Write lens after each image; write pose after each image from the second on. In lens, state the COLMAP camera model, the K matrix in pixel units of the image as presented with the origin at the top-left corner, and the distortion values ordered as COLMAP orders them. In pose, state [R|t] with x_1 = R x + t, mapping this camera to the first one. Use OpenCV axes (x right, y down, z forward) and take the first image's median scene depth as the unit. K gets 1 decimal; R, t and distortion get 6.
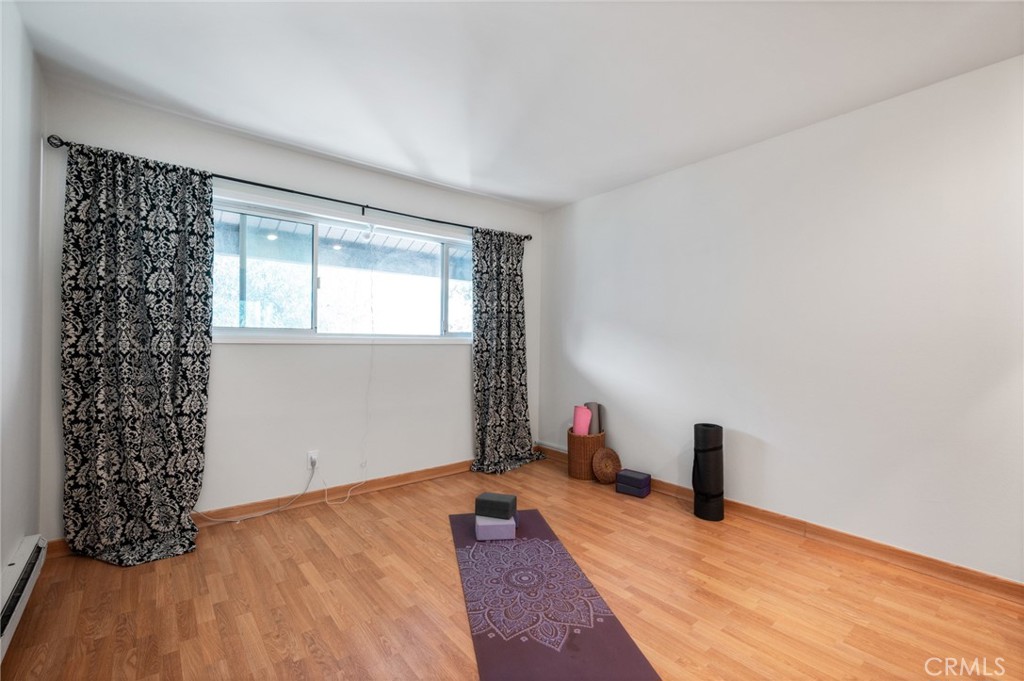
lens RADIAL K [[448.2, 0, 508.1], [0, 448.2, 339.7], [0, 0, 1]] dist [0.000311, 0.000352]
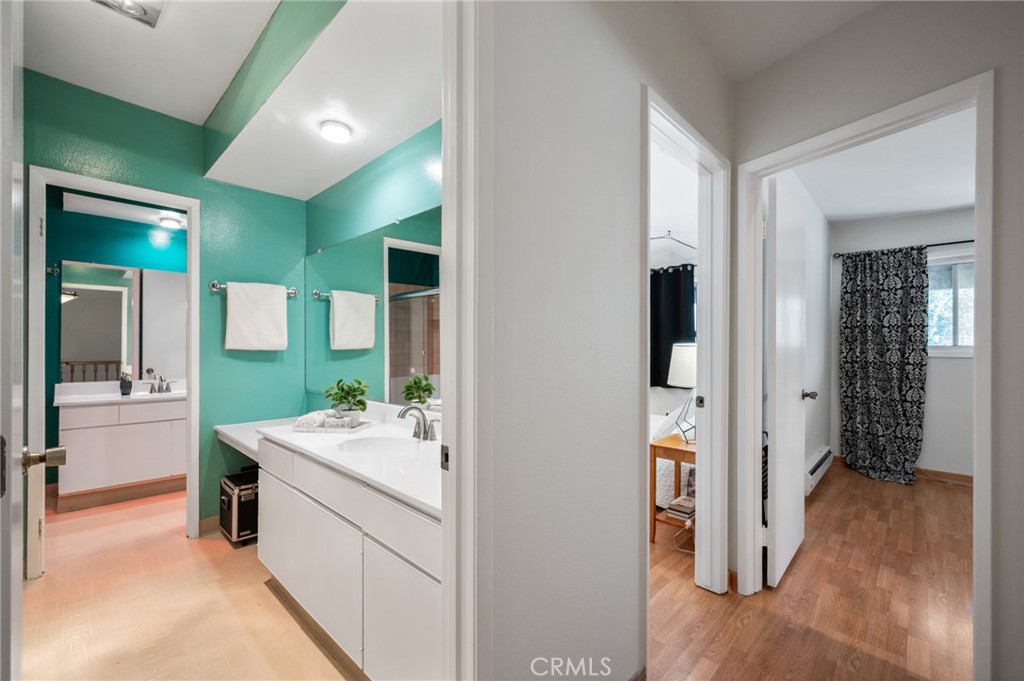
lens RADIAL K [[448.2, 0, 509.6], [0, 448.2, 348.4], [0, 0, 1]] dist [0.000311, 0.000352]
pose [[0.142583, -0.007834, -0.989752, 0.688763], [-0.003277, 0.999959, -0.008387, -0.004013], [0.989777, 0.004439, 0.142551, -0.660947]]
